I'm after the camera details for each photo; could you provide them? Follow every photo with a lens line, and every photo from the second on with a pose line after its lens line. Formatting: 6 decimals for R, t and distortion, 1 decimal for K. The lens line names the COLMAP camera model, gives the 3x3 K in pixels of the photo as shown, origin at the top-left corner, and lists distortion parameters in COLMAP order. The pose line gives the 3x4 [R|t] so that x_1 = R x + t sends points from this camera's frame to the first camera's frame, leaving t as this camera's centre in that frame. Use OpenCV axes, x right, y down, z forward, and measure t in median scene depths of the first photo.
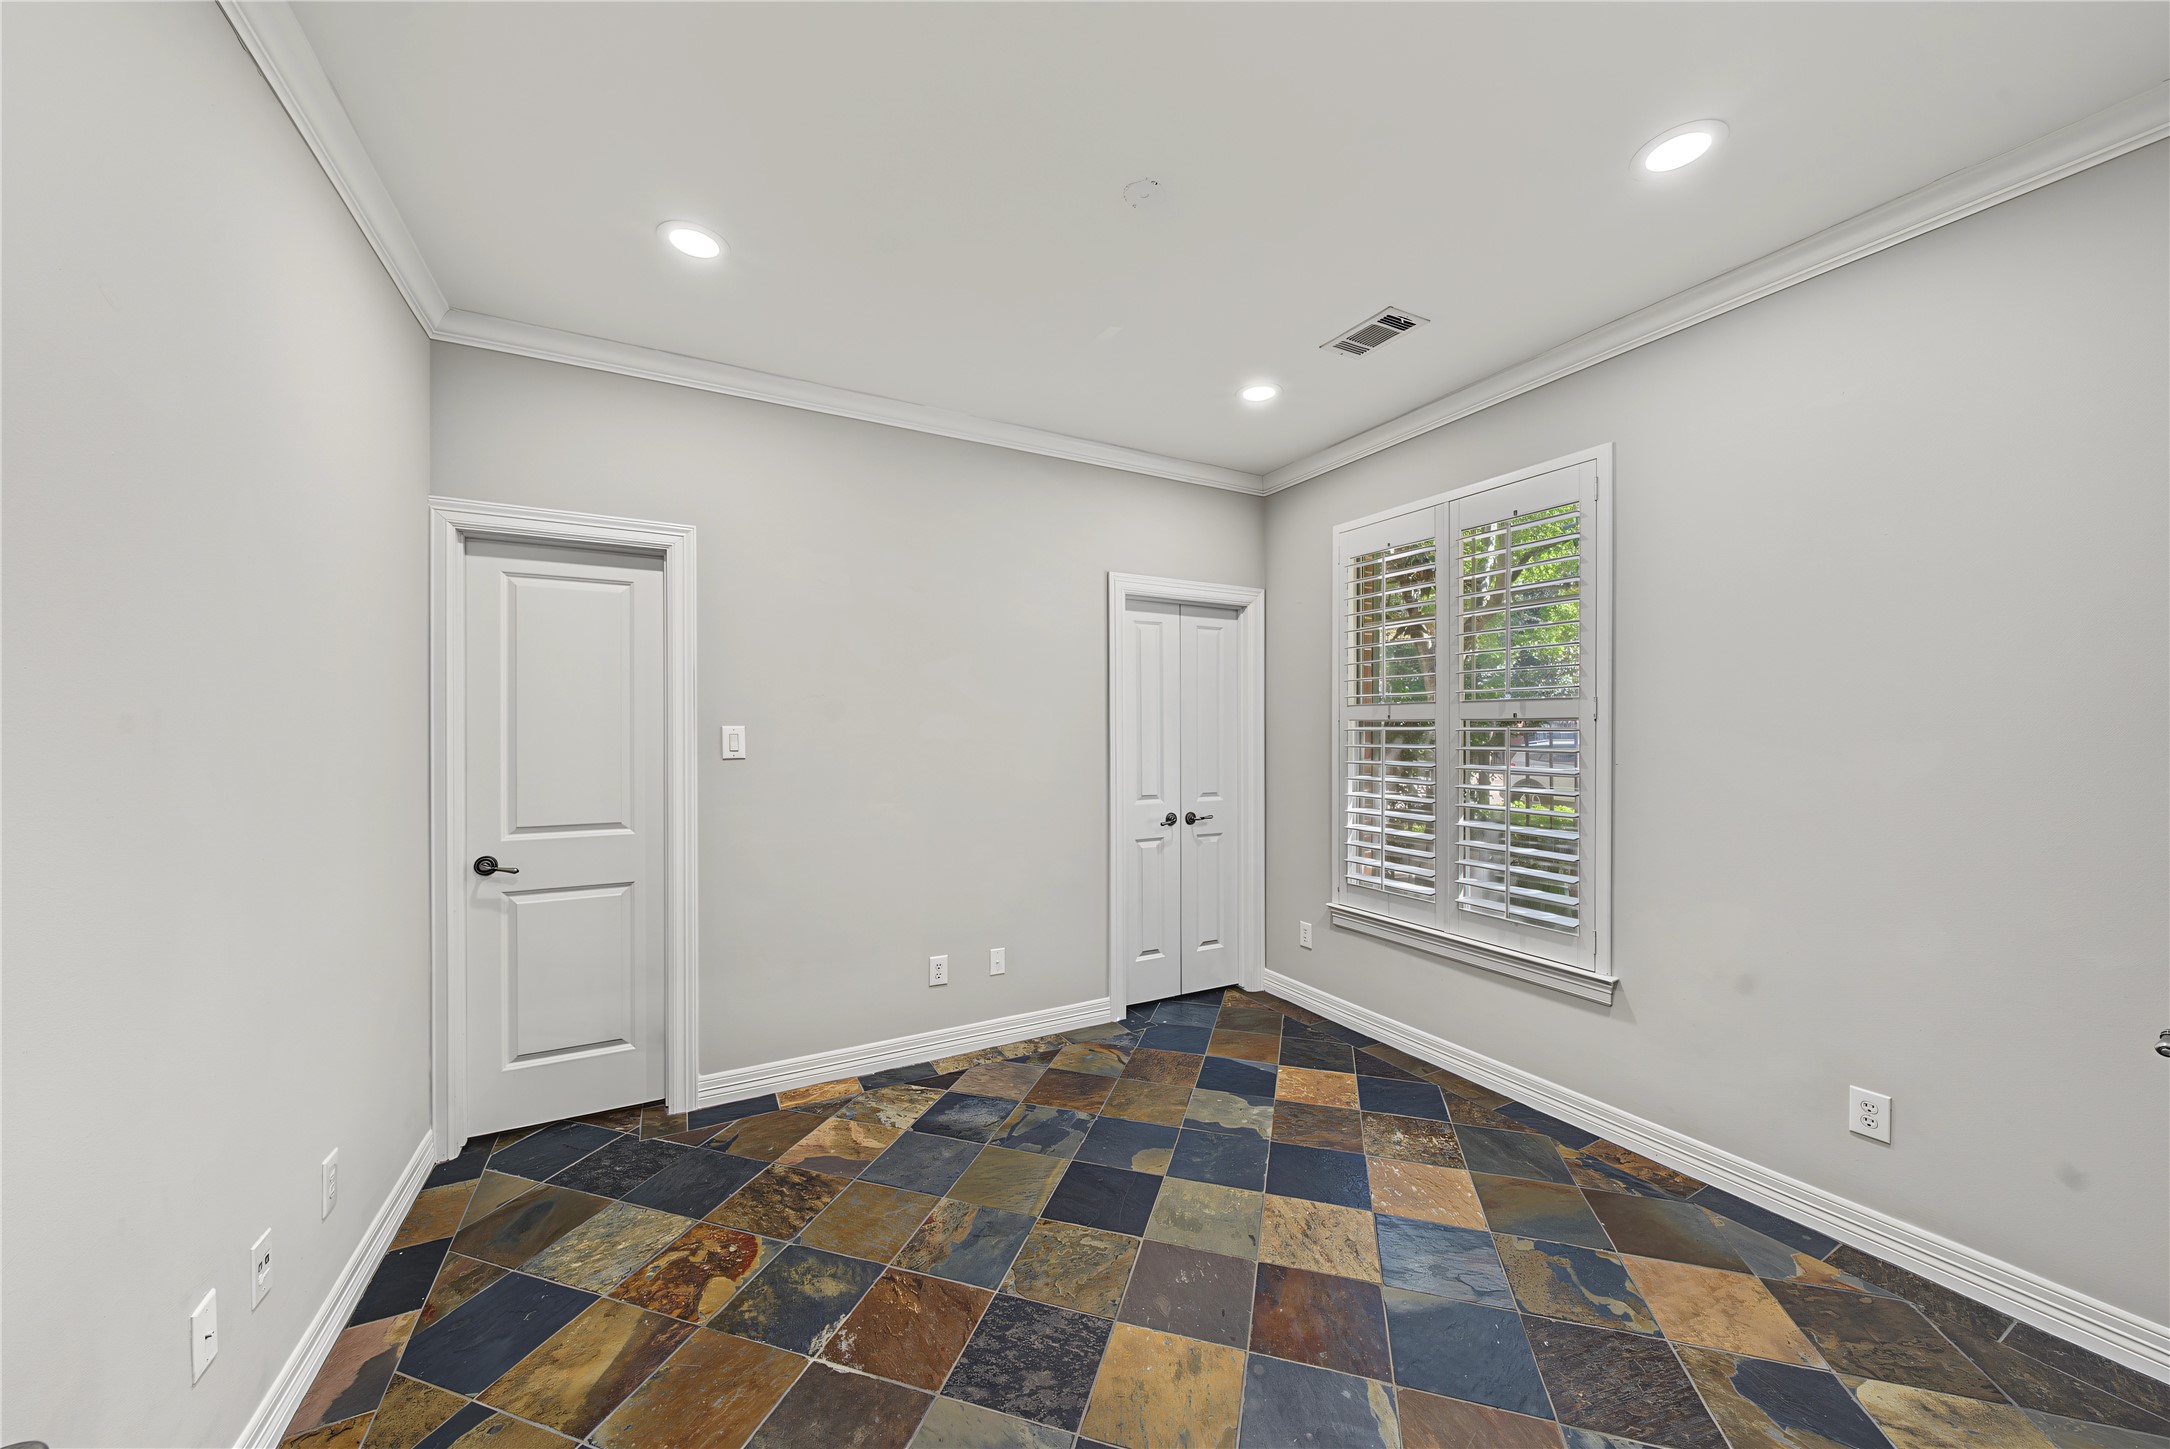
lens RADIAL K [[756.4, 0, 1077.8], [0, 756.4, 733.4], [0, 0, 1]] dist [-0.004772, 0.000022]
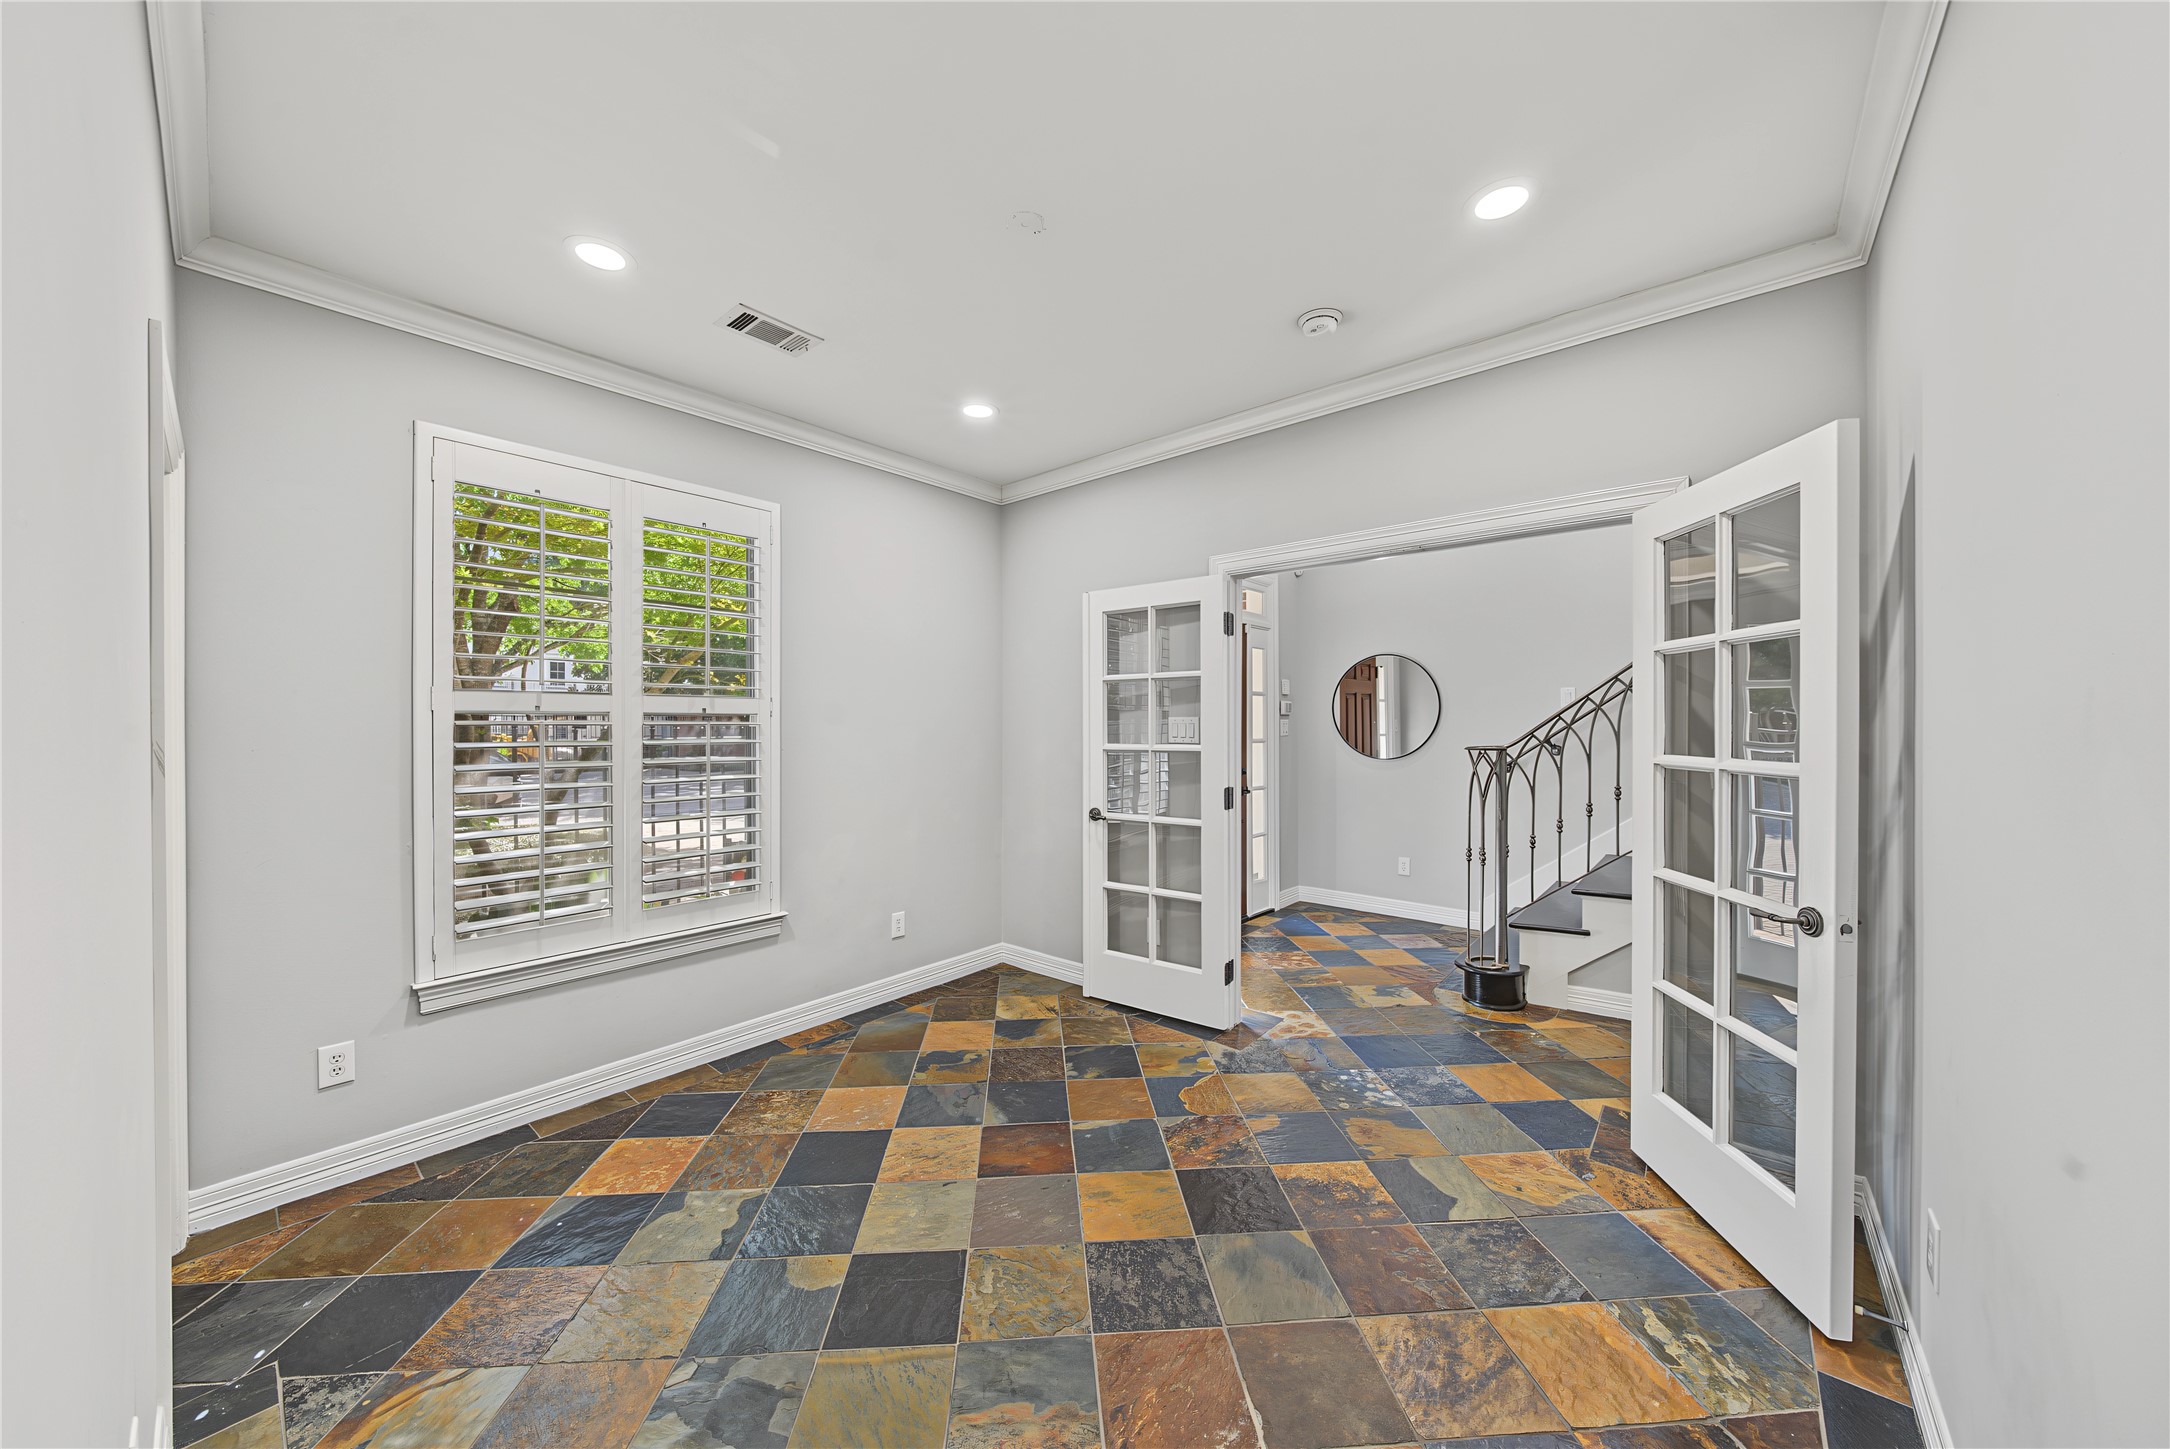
lens RADIAL K [[756.4, 0, 1082.3], [0, 756.4, 723.1], [0, 0, 1]] dist [-0.004772, 0.000022]
pose [[-0.366167, 0.001023, 0.930549, -0.710288], [0.005947, 0.999982, 0.001241, -0.003670], [-0.930530, 0.005989, -0.366167, 0.995749]]
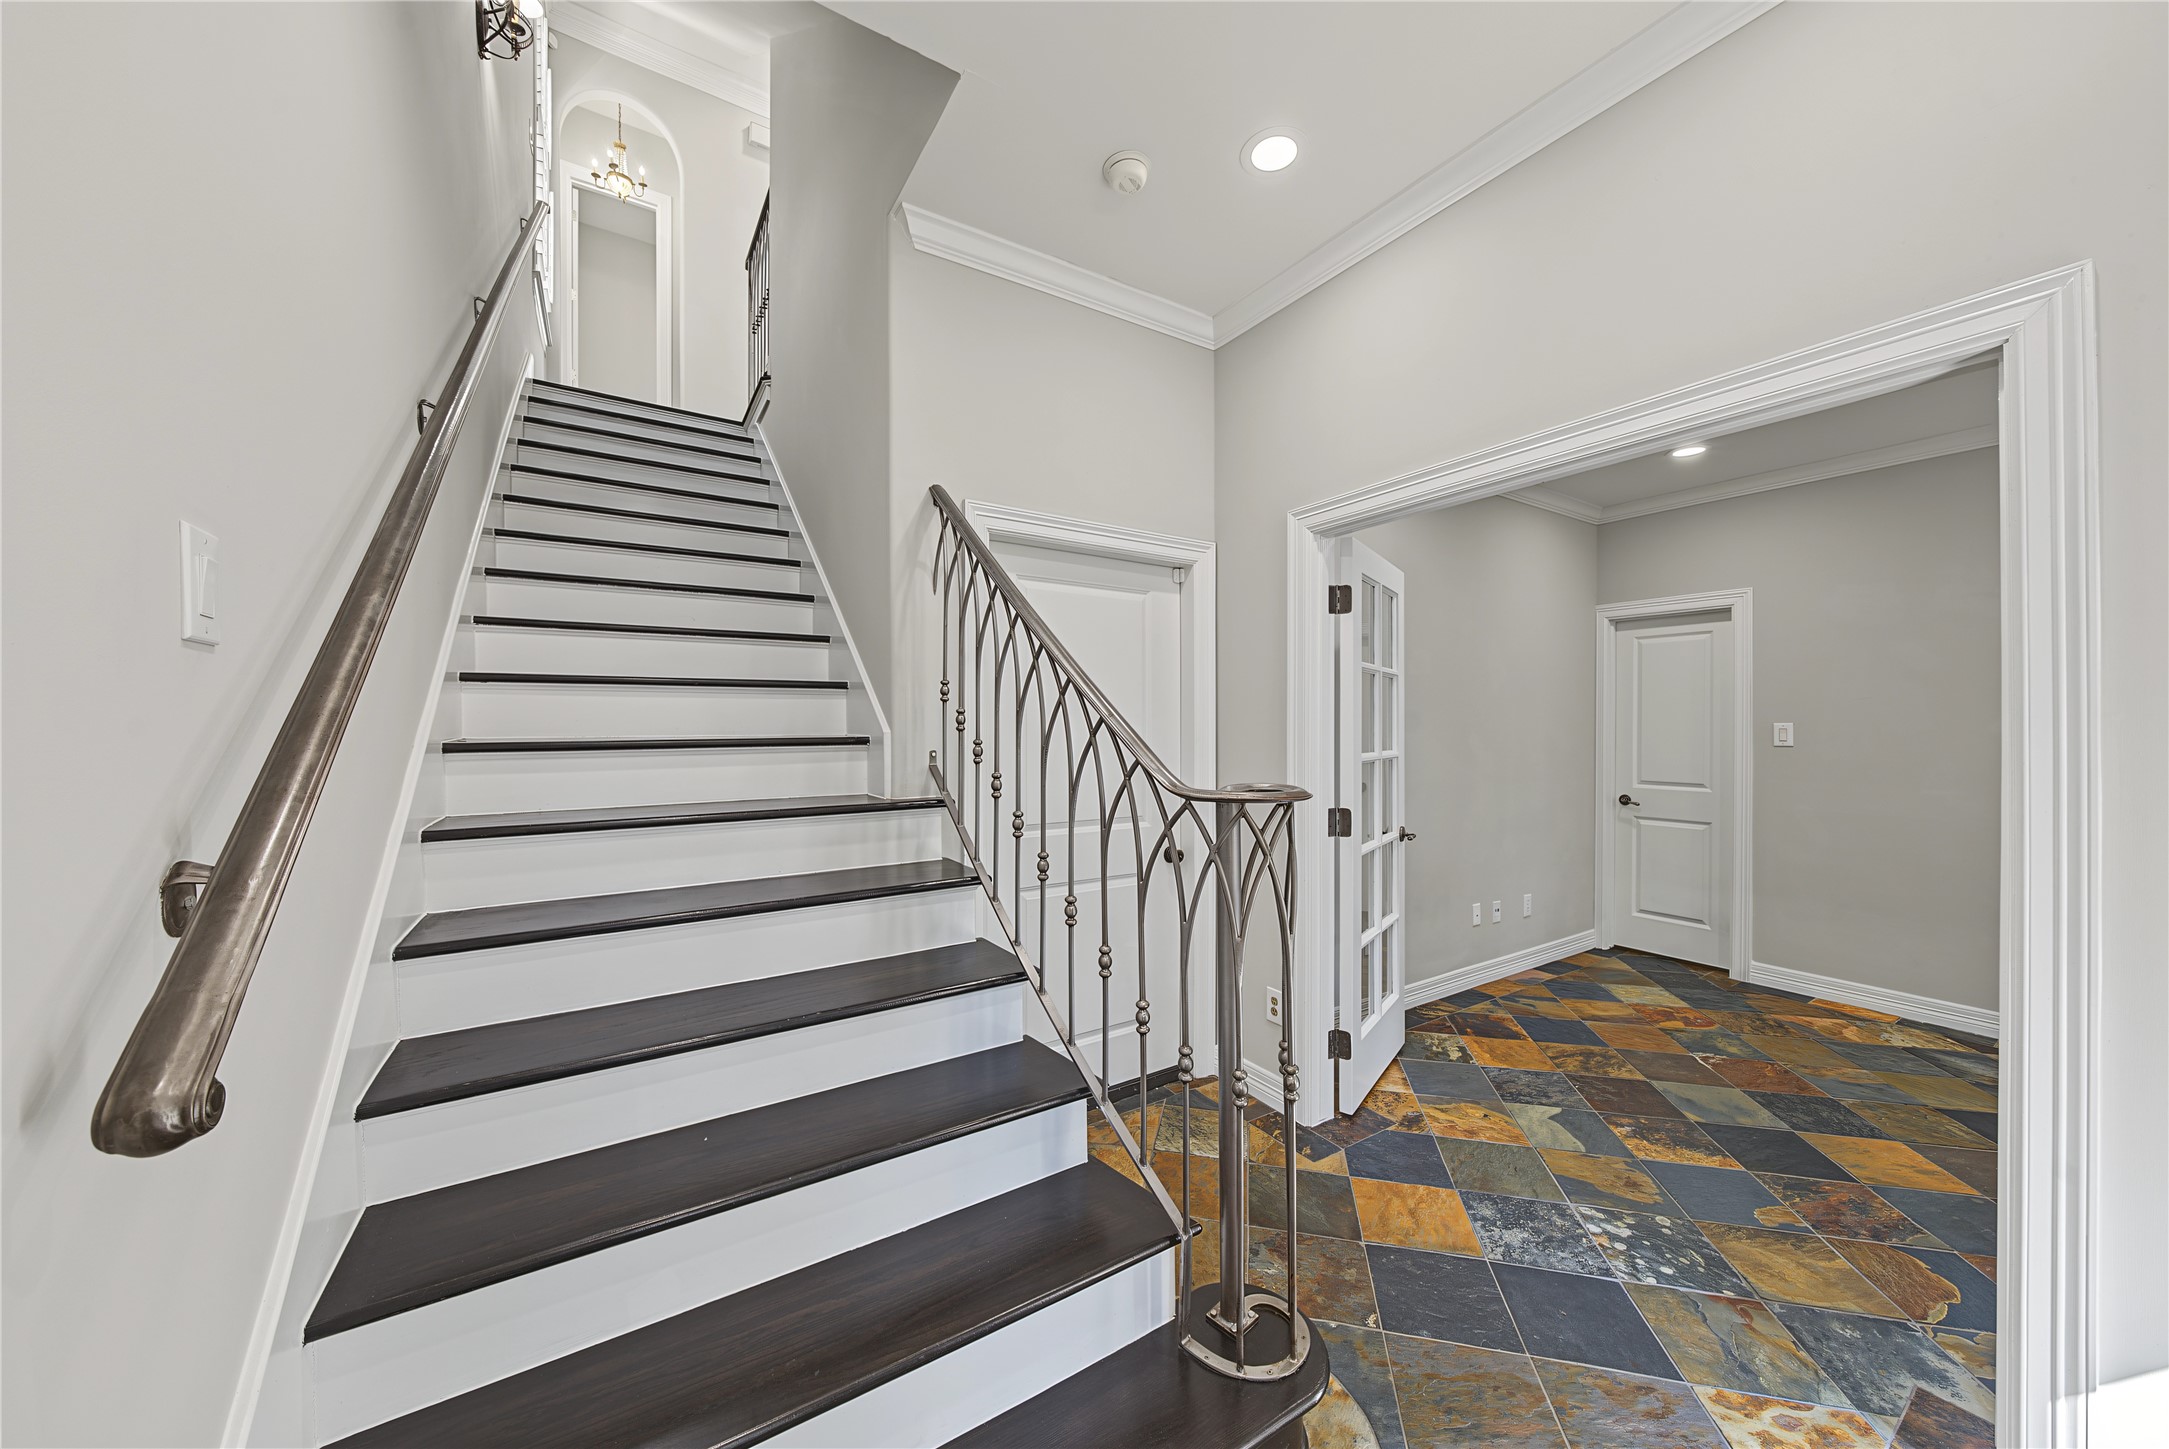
lens RADIAL K [[756.1, 0, 1085.2], [0, 756.1, 726.8], [0, 0, 1]] dist [-0.004772, 0.000022]
pose [[0.081003, 0.002913, -0.996710, 0.939602], [-0.006899, 0.999973, 0.002362, 0.003401], [0.996690, 0.006685, 0.081020, -0.457628]]
